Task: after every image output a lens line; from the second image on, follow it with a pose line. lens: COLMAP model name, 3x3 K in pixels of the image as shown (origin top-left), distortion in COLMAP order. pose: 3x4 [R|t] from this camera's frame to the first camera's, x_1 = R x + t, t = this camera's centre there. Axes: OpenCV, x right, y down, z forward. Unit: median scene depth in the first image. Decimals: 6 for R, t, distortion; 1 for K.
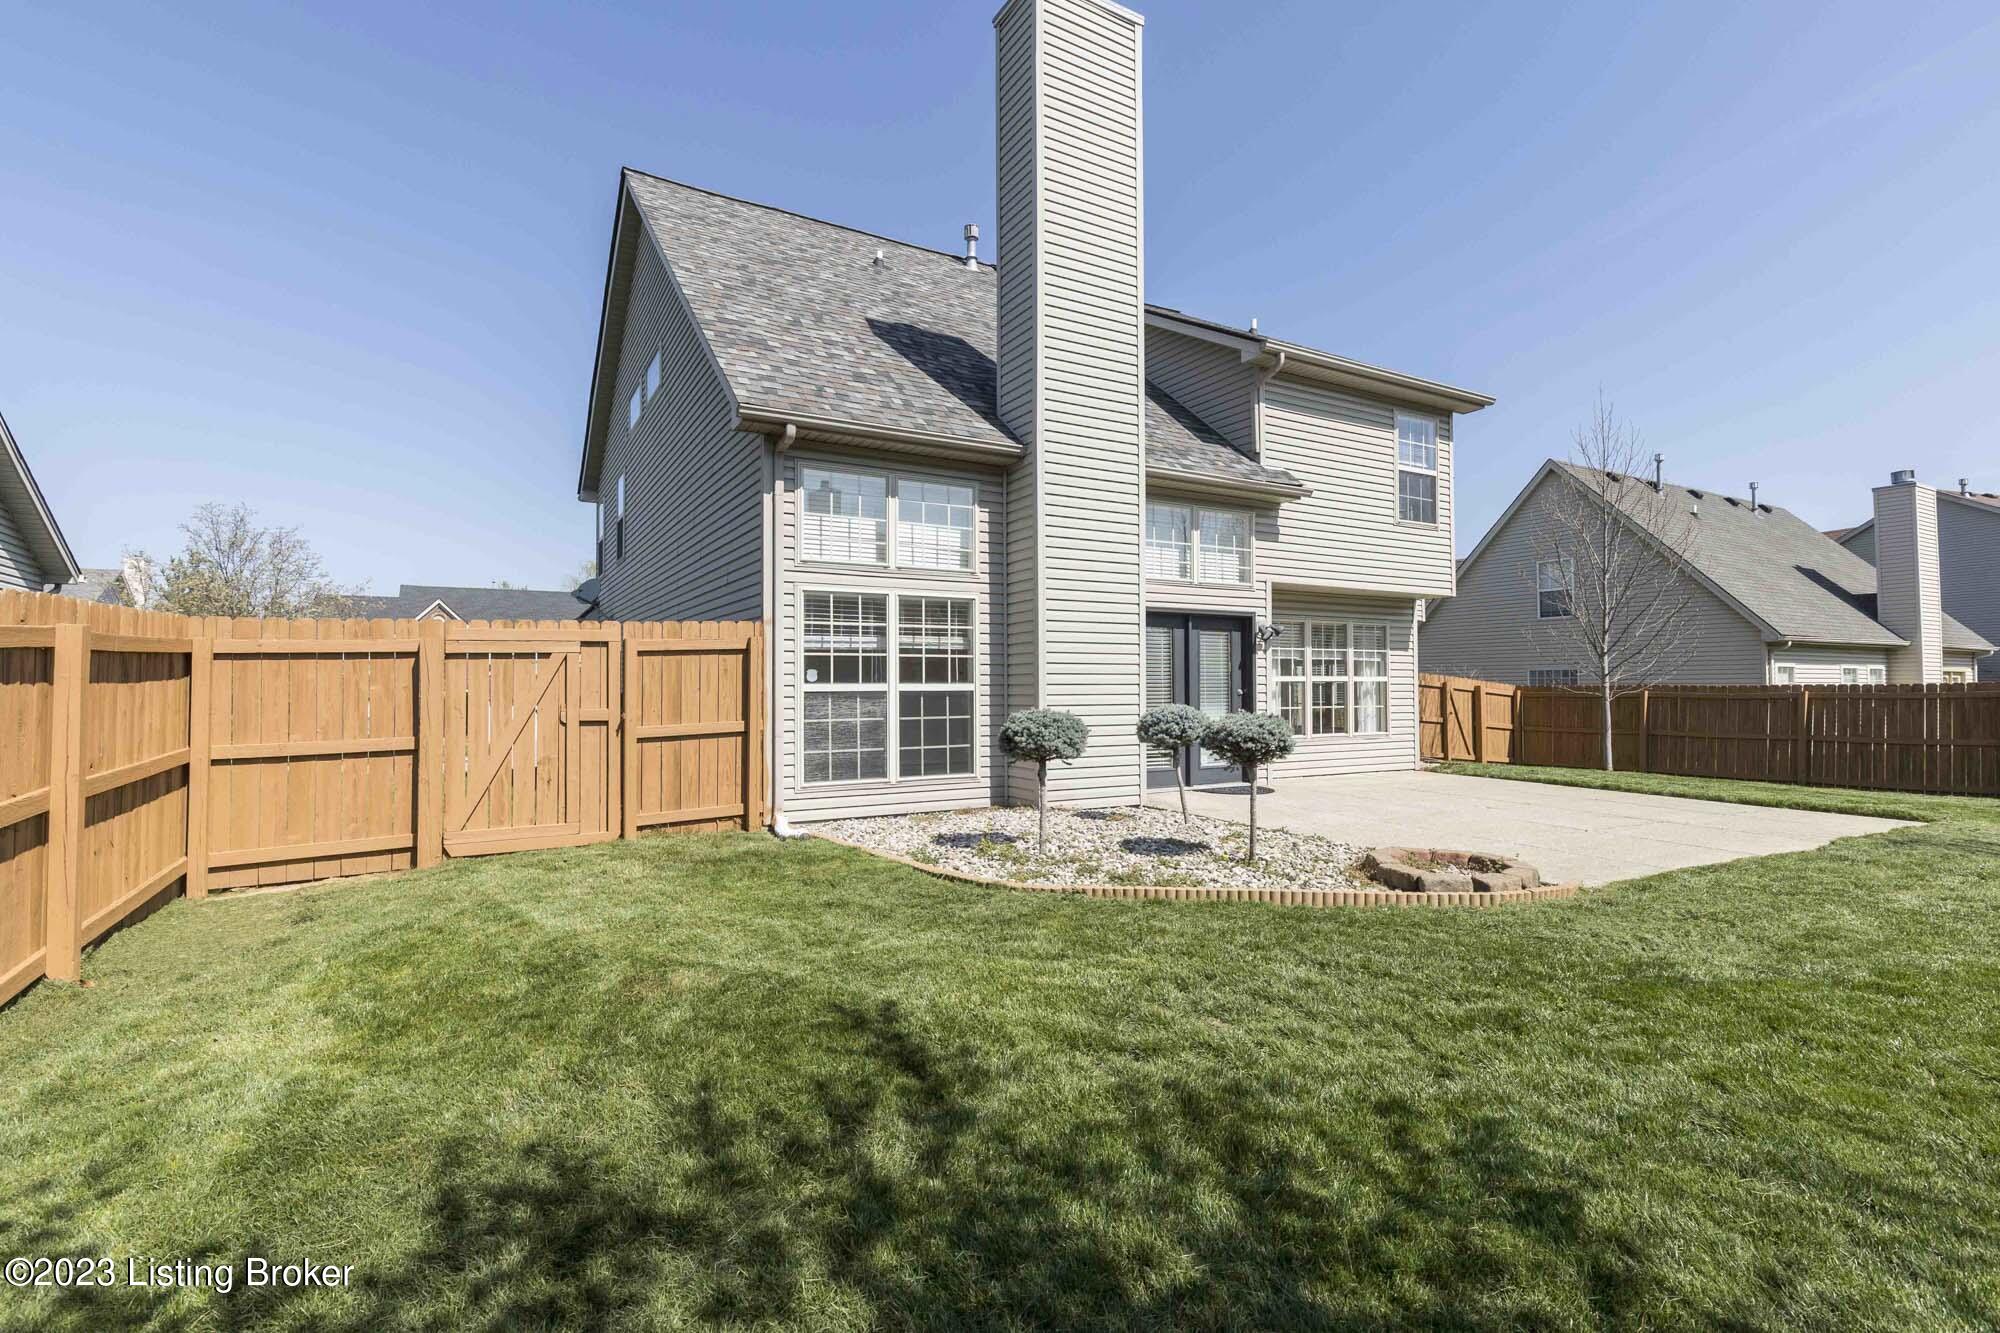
lens RADIAL K [[904.9, 0, 999.1], [0, 904.9, 661.4], [0, 0, 1]] dist [0.009125, -0.002153]
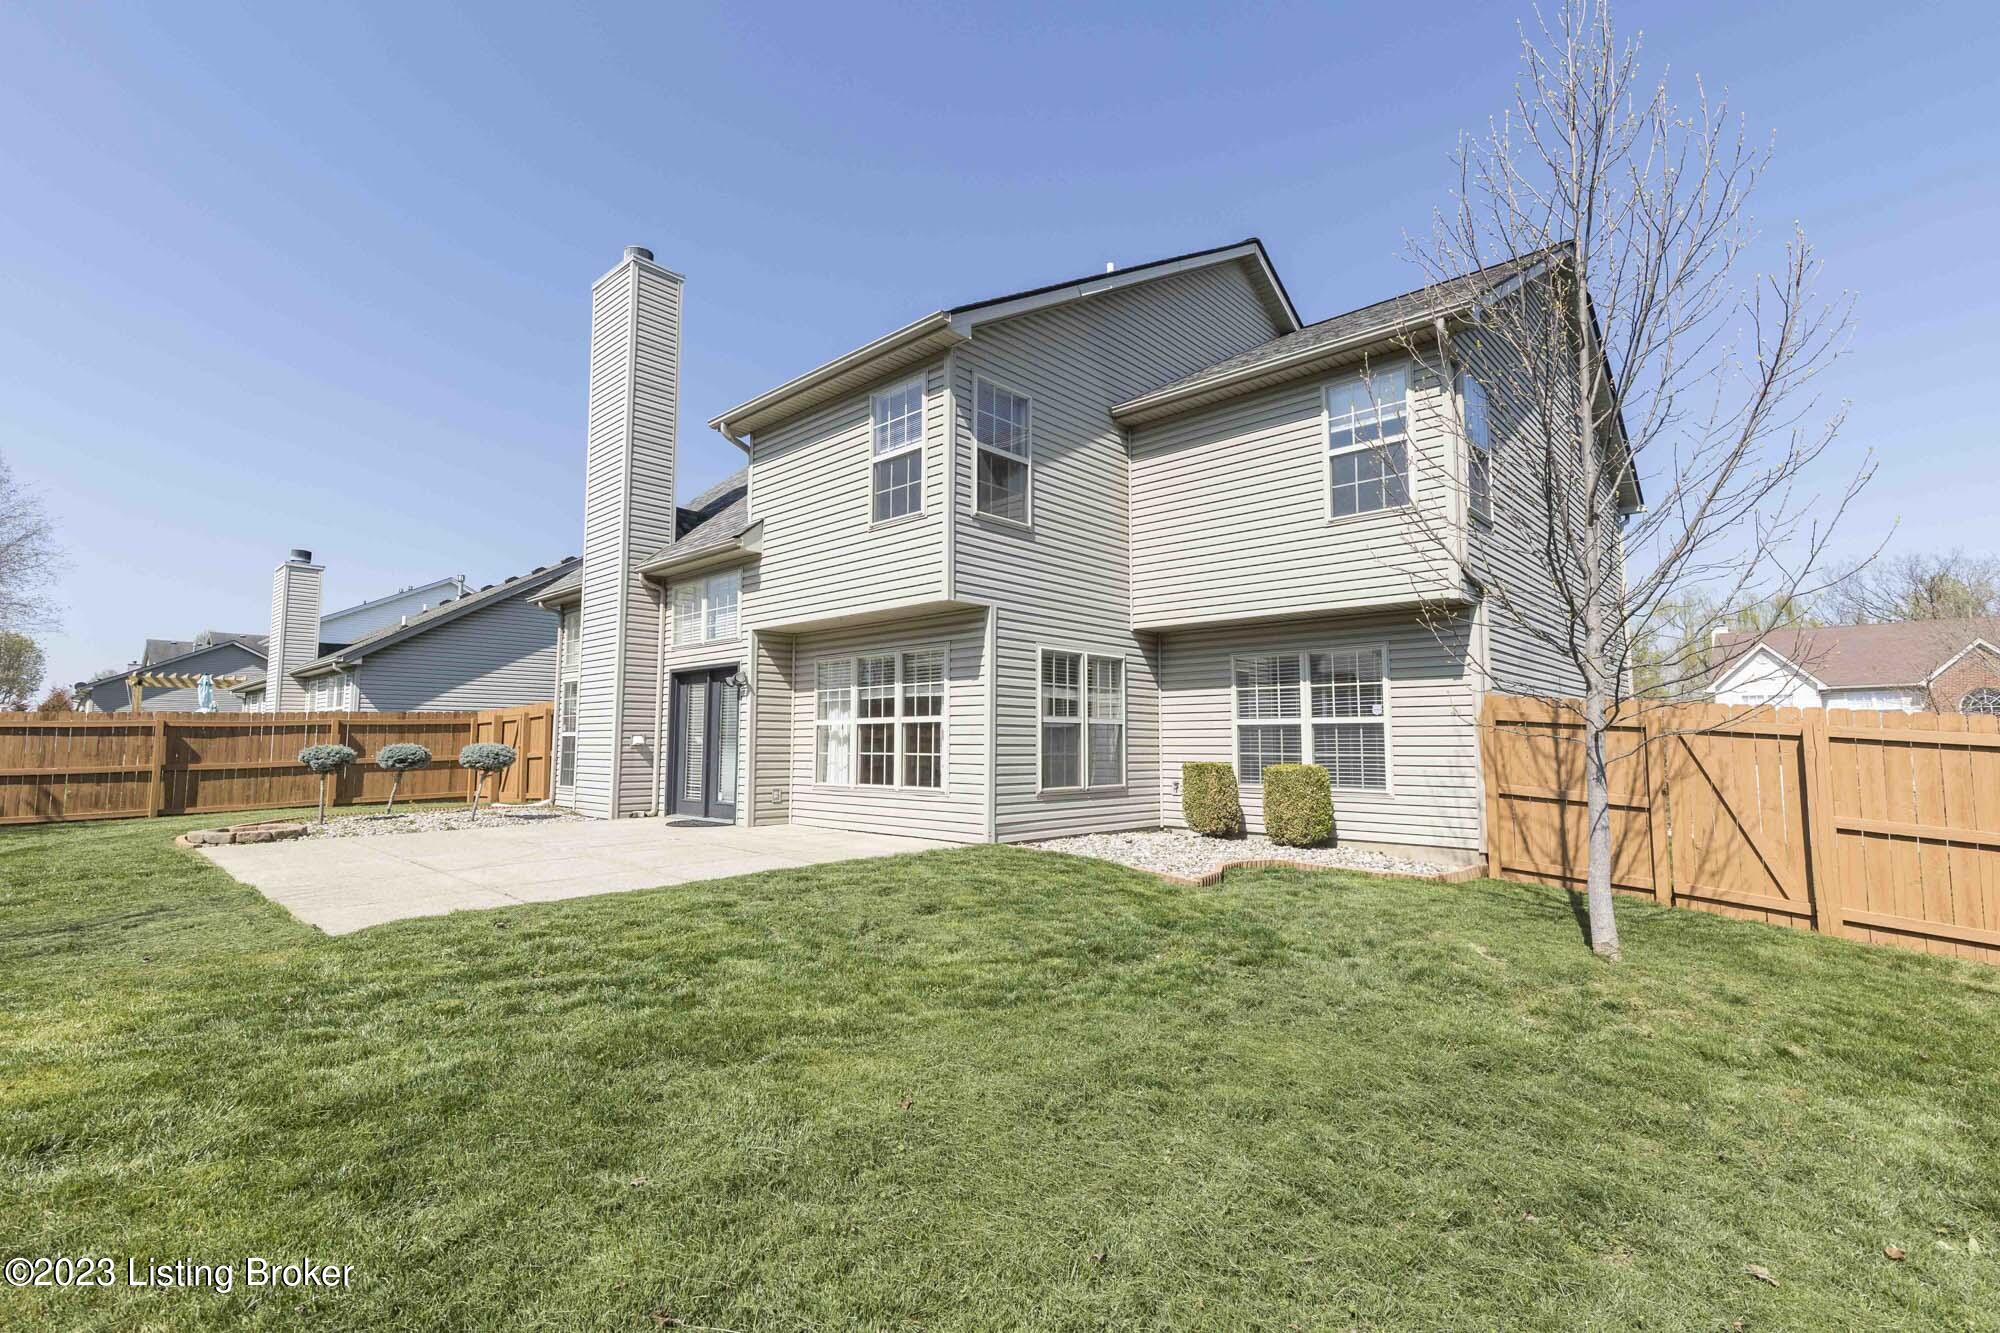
lens RADIAL K [[904.9, 0, 1017.1], [0, 904.9, 669.5], [0, 0, 1]] dist [0.009125, -0.002153]
pose [[0.309511, -0.079119, -0.947599, 1.398056], [0.023396, 0.996864, -0.075591, 0.044522], [0.950608, 0.001226, 0.310391, 0.976704]]
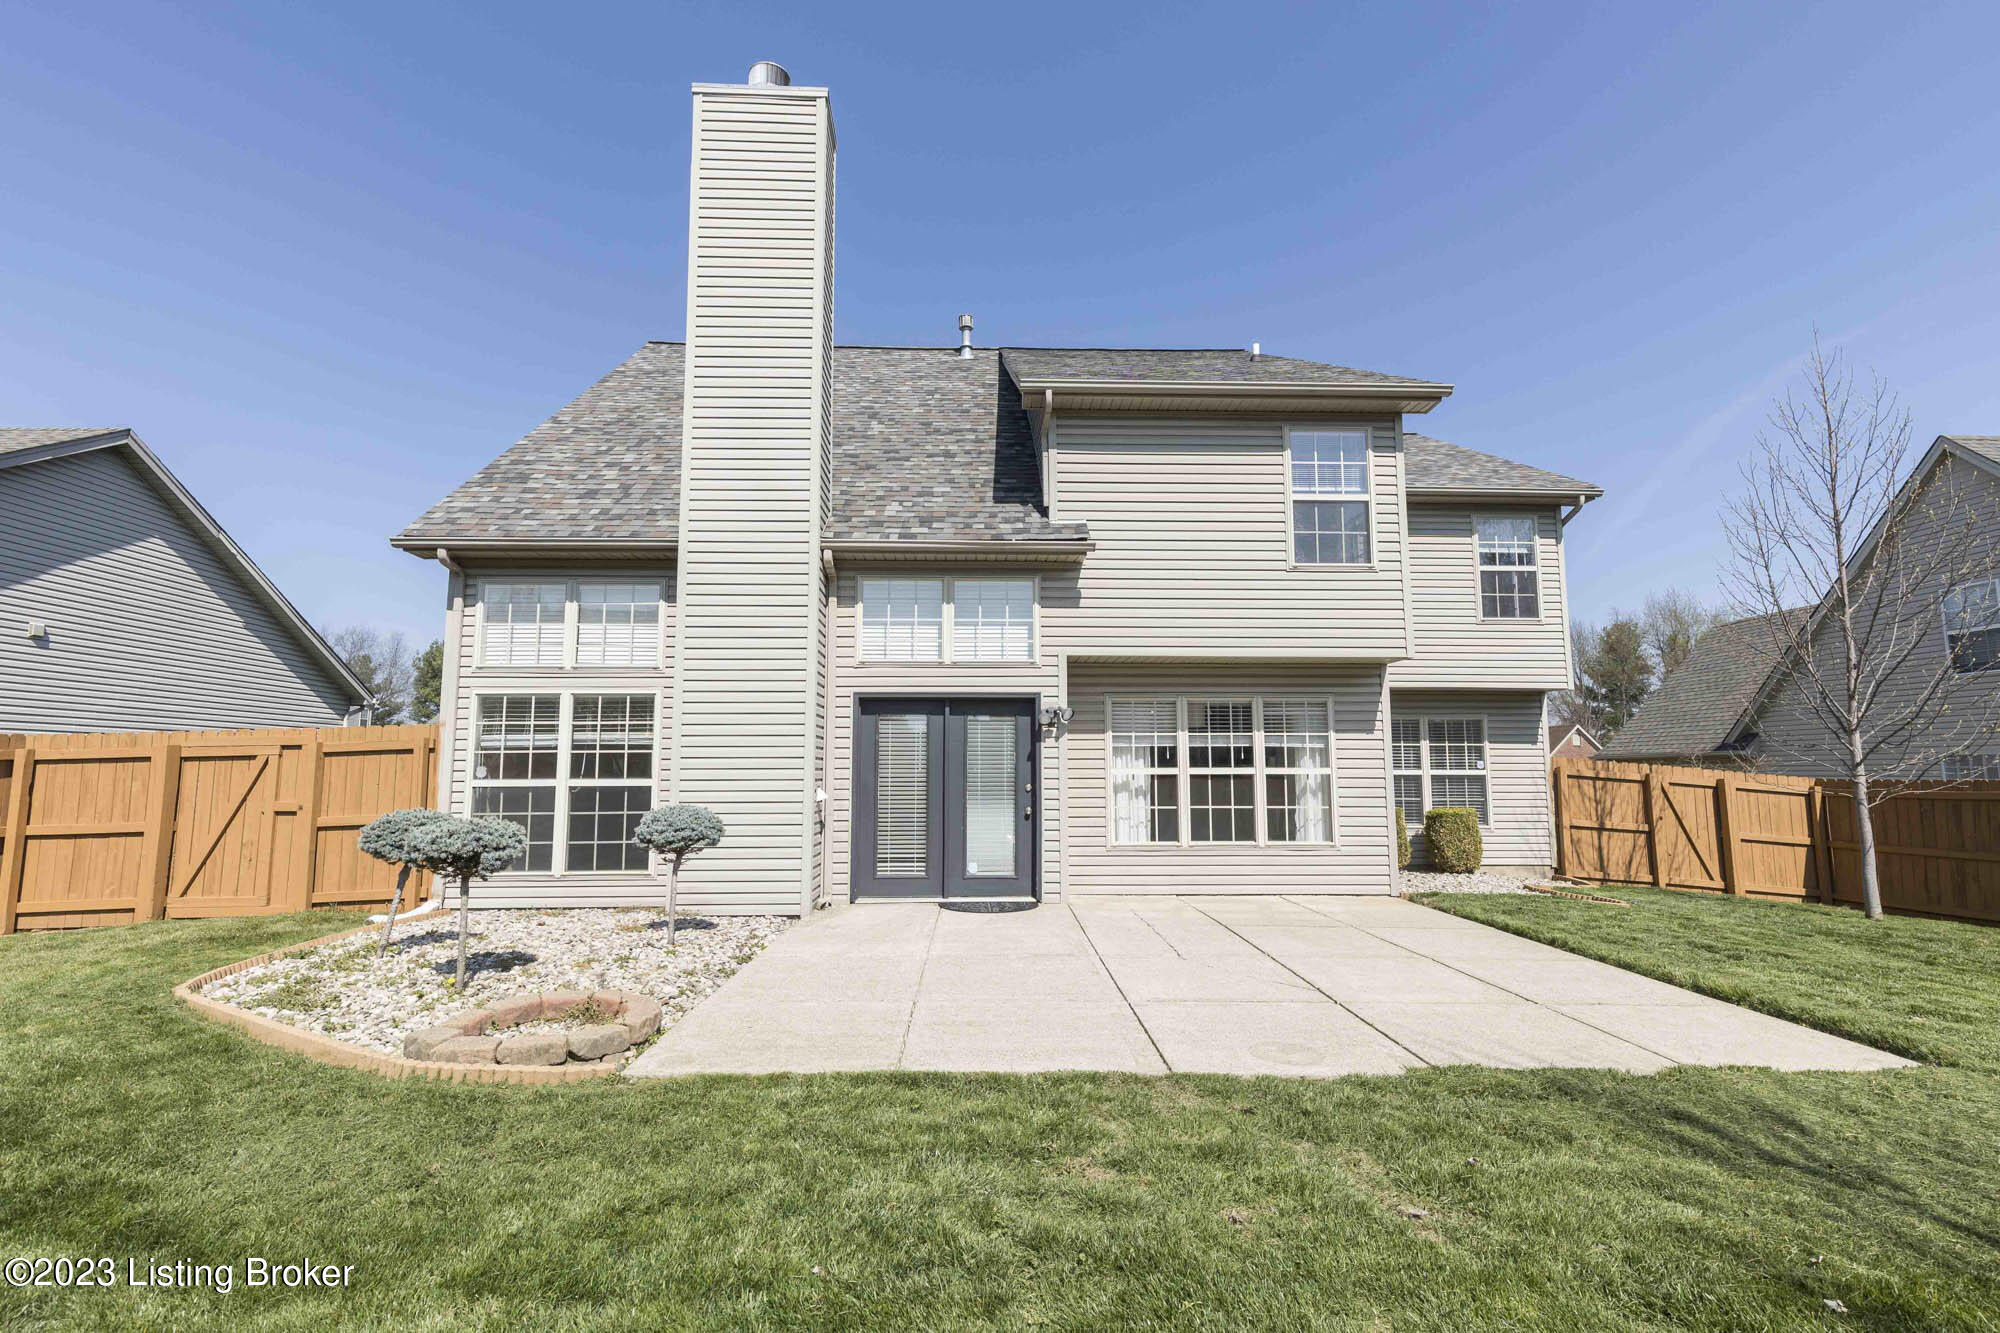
lens RADIAL K [[904.9, 0, 1000.0], [0, 904.9, 673.3], [0, 0, 1]] dist [0.009125, -0.002153]
pose [[0.888633, -0.053328, -0.455508, 0.632928], [0.013557, 0.995837, -0.090138, 0.003375], [0.458418, 0.073924, 0.885657, 0.234019]]
